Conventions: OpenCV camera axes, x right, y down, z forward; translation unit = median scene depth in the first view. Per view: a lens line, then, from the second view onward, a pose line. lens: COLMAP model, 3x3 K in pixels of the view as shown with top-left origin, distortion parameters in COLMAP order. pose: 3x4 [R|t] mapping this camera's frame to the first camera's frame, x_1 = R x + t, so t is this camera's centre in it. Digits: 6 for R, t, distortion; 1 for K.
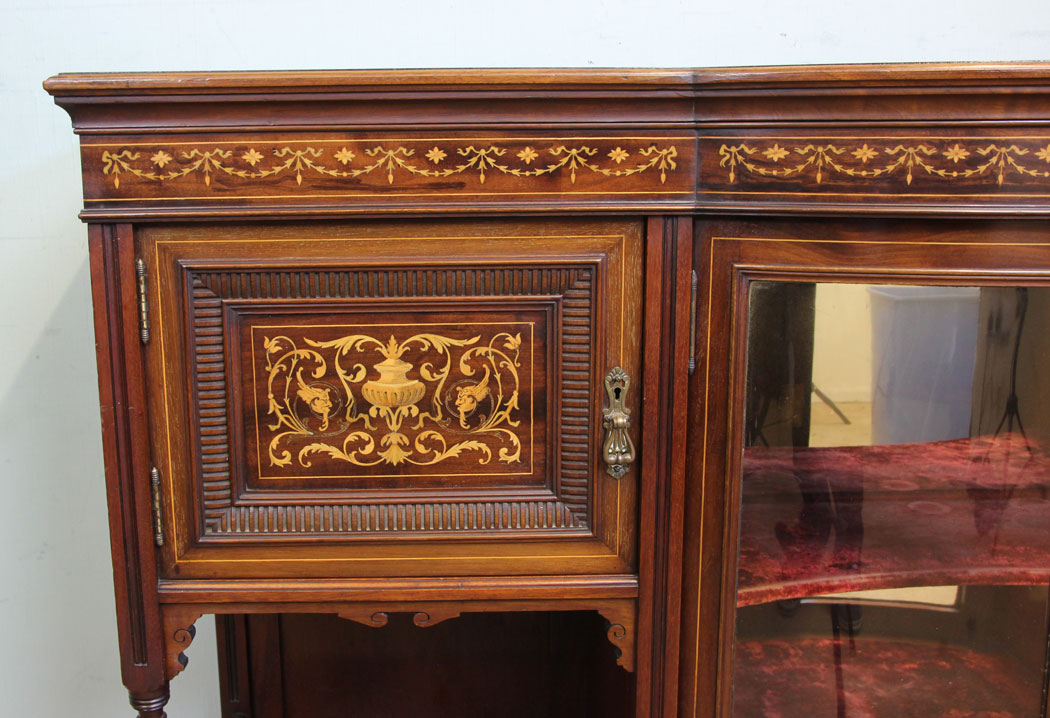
lens RADIAL K [[1117.3, 0, 473.3], [0, 1117.3, 356.1], [0, 0, 1]] dist [-0.055014, 0.000000]
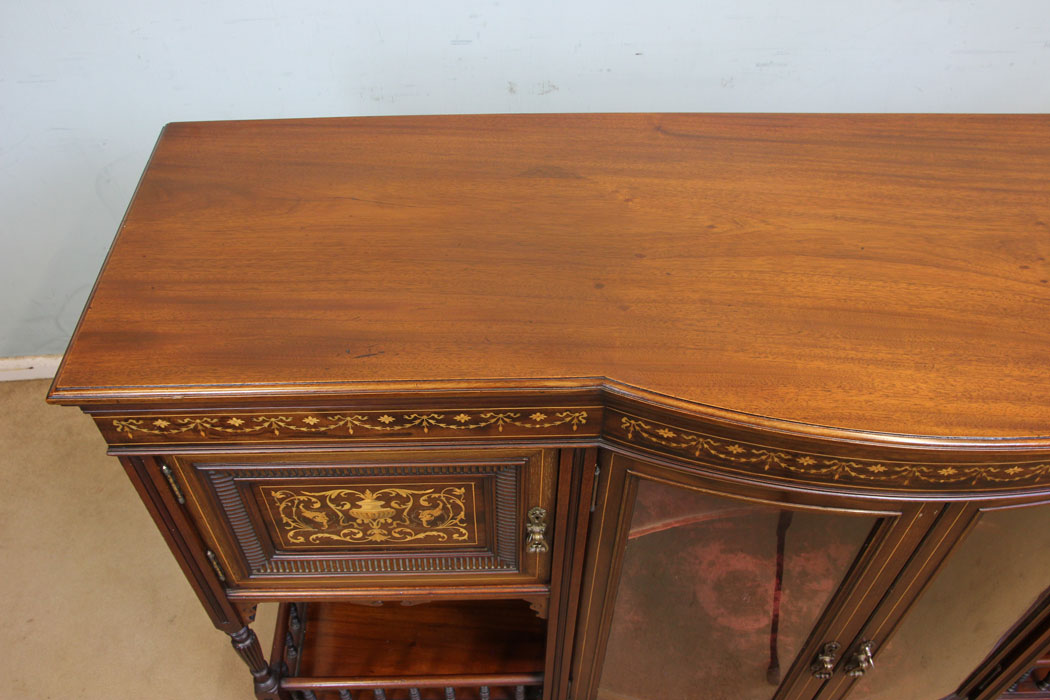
lens RADIAL K [[881.5, 0, 519.2], [0, 881.5, 376.0], [0, 0, 1]] dist [-0.097933, 0.090958]
pose [[0.999899, 0.007020, 0.012317, 0.092969], [-0.013089, 0.791016, 0.611656, -0.758640], [-0.005449, -0.611755, 0.791028, 0.260316]]
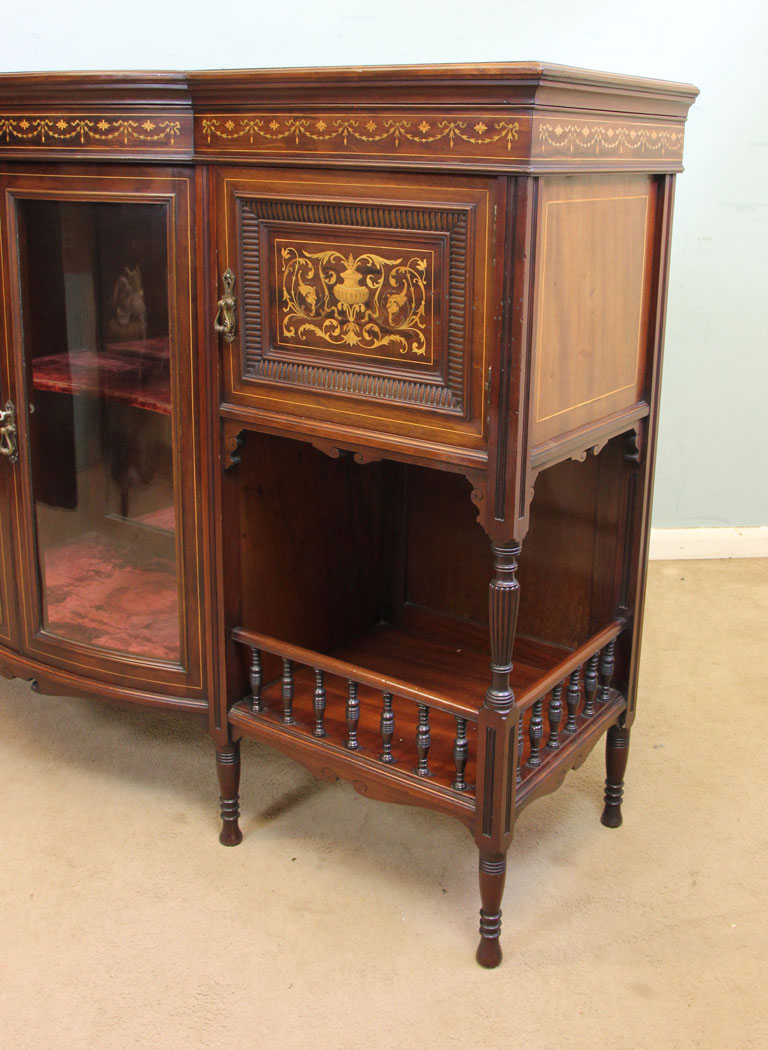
lens RADIAL K [[1176.7, 0, 377.6], [0, 1176.7, 431.1], [0, 0, 1]] dist [-0.033310, 0.000000]
pose [[0.806047, 0.162551, -0.569092, 0.850651], [-0.129290, 0.986682, 0.098705, 0.053372], [0.577558, -0.005983, 0.816328, -0.216448]]
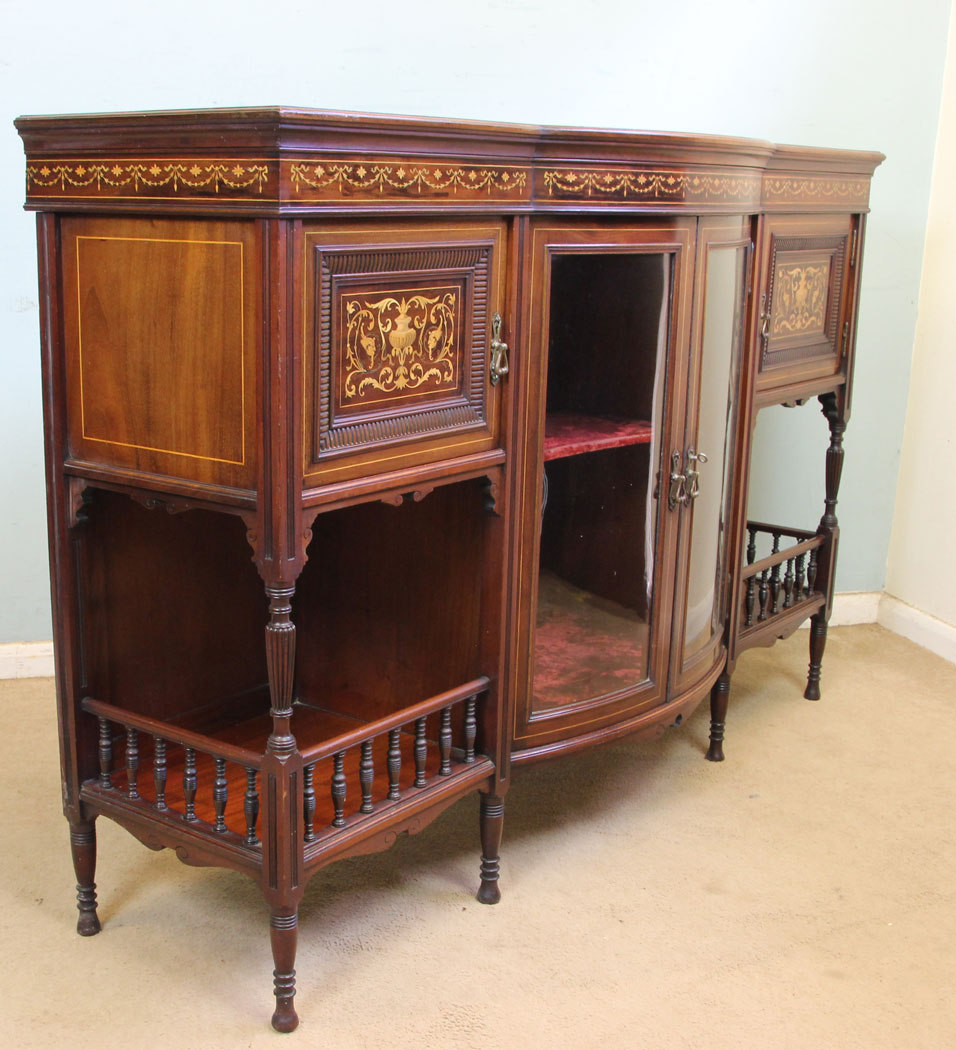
lens RADIAL K [[1538.4, 0, 461.7], [0, 1538.4, 545.8], [0, 0, 1]] dist [-0.033173, 0.000000]
pose [[0.609212, -0.163127, 0.776048, -1.638413], [0.122707, 0.986218, 0.110978, 0.087723], [-0.783456, 0.027618, 0.620833, -0.301657]]
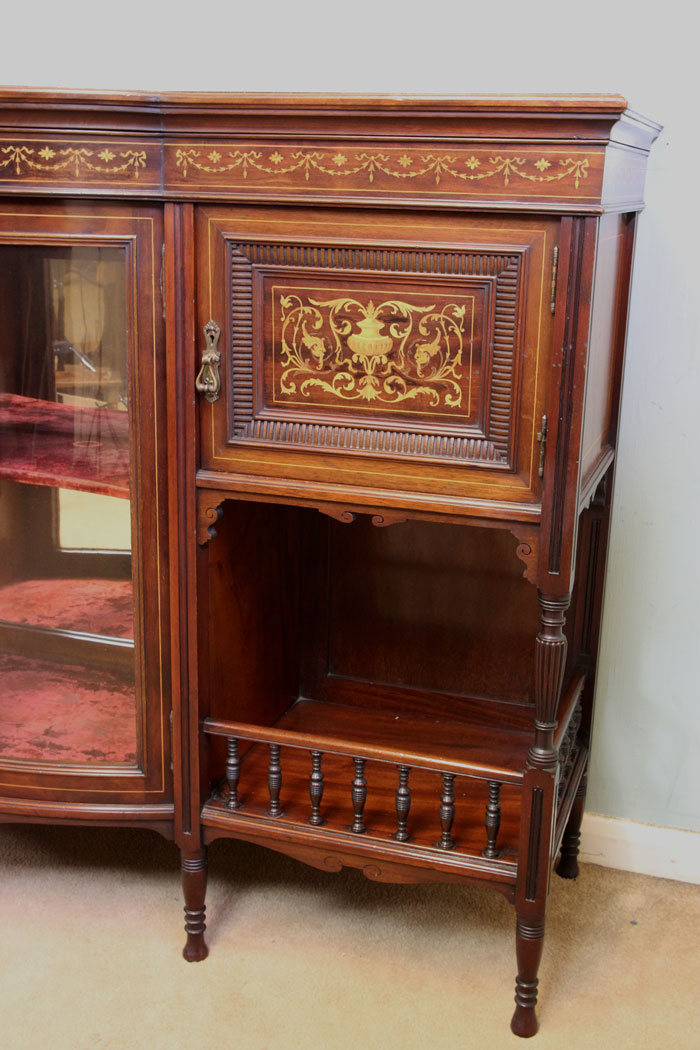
lens RADIAL K [[1252.0, 0, 357.2], [0, 1252.0, 536.4], [0, 0, 1]] dist [0.029955, 0.000000]
pose [[0.946089, 0.118842, -0.301317, 0.394075], [-0.092219, 0.990589, 0.101142, 0.110249], [0.310501, -0.067902, 0.948145, -0.439064]]
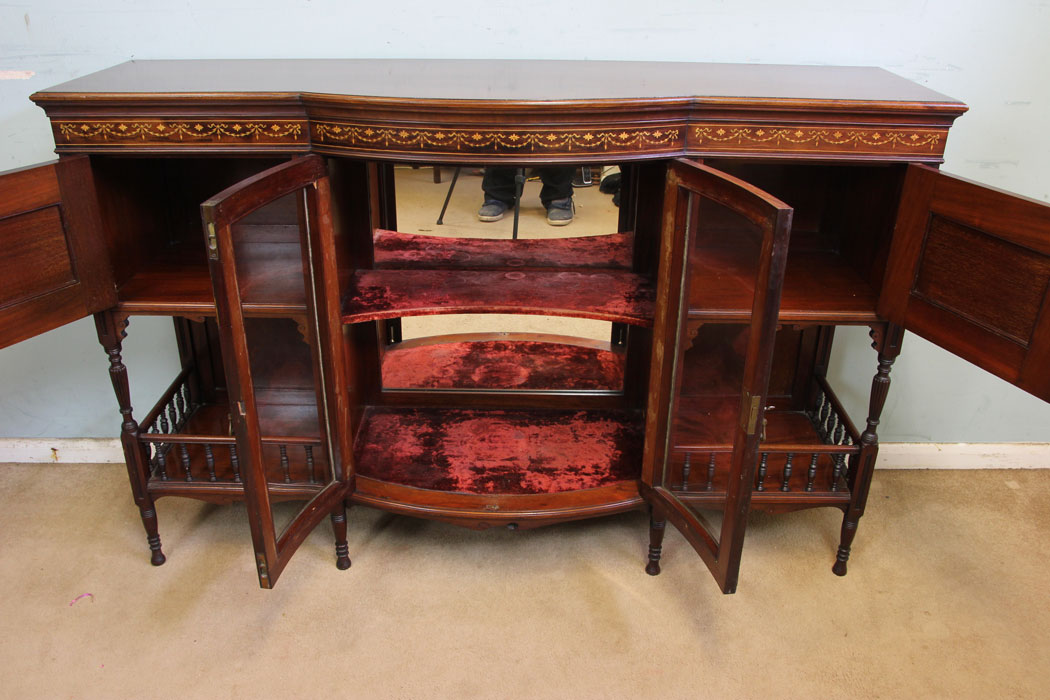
lens RADIAL K [[881.5, 0, 518.0], [0, 881.5, 352.4], [0, 0, 1]] dist [-0.097933, 0.090958]
pose [[0.999076, 0.031420, -0.029339, 0.671027], [-0.022918, 0.966706, 0.254861, -0.192292], [0.036370, -0.253953, 0.966533, -0.820341]]
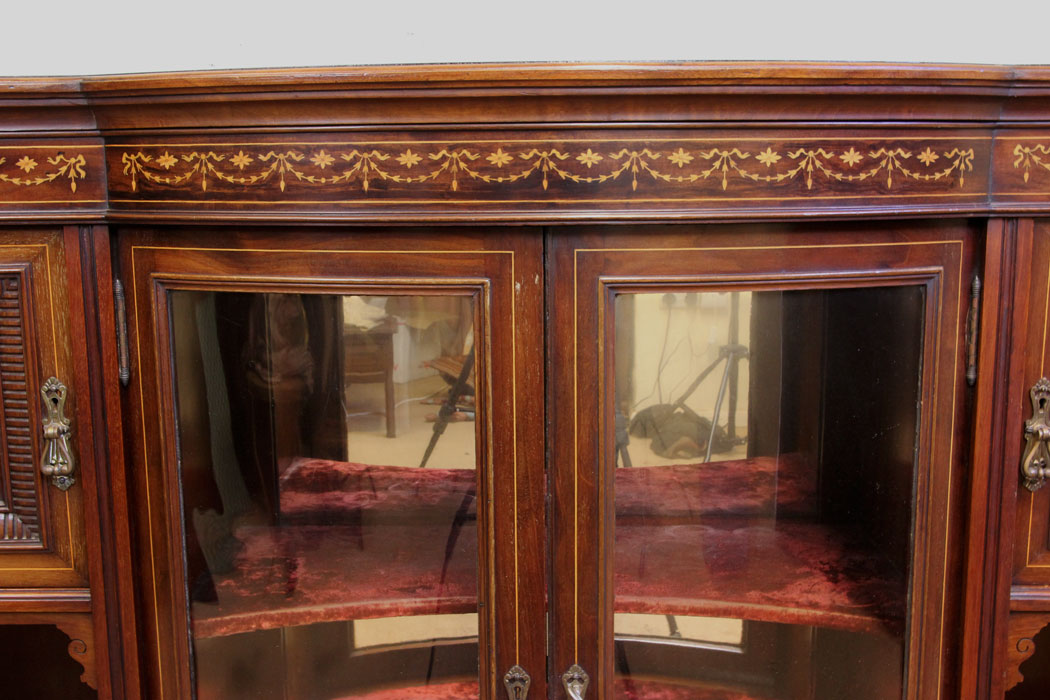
lens RADIAL K [[1217.6, 0, 521.1], [0, 1217.6, 356.5], [0, 0, 1]] dist [-0.011860, 0.000000]
pose [[0.998824, 0.005396, -0.048179, 0.595558], [-0.006339, 0.999791, -0.019448, 0.010083], [0.048064, 0.019731, 0.998649, -0.059860]]
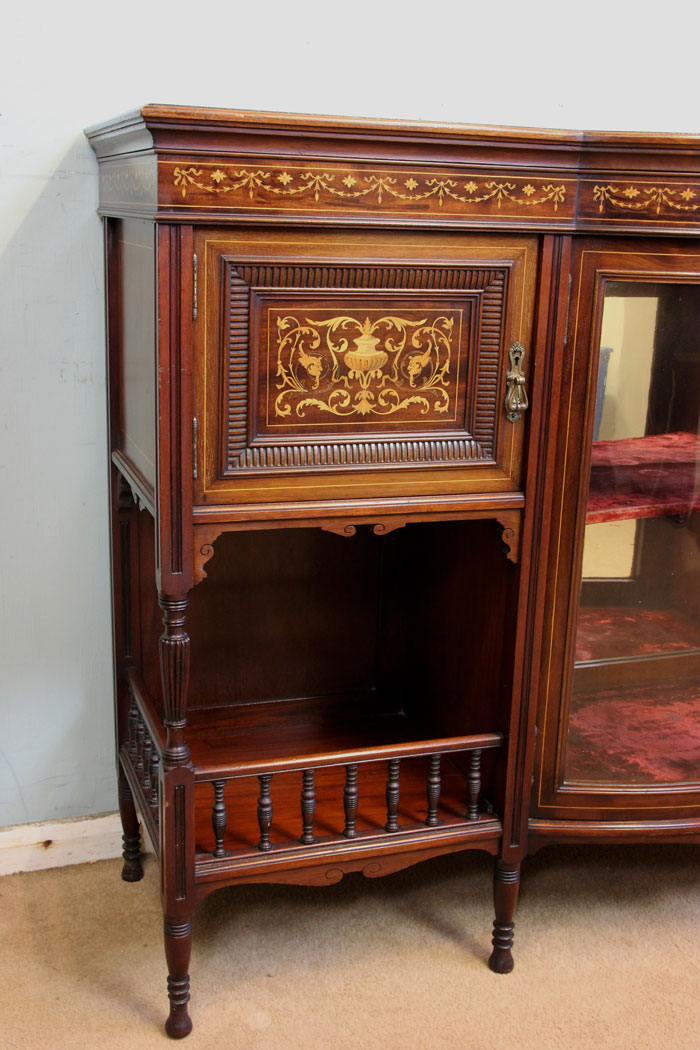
lens RADIAL K [[1252.0, 0, 376.6], [0, 1252.0, 524.2], [0, 0, 1]] dist [0.029955, 0.000000]
pose [[0.946804, -0.038565, 0.319492, -0.560984], [0.016493, 0.997304, 0.071507, 0.124318], [-0.321388, -0.062434, 0.944887, -0.469787]]
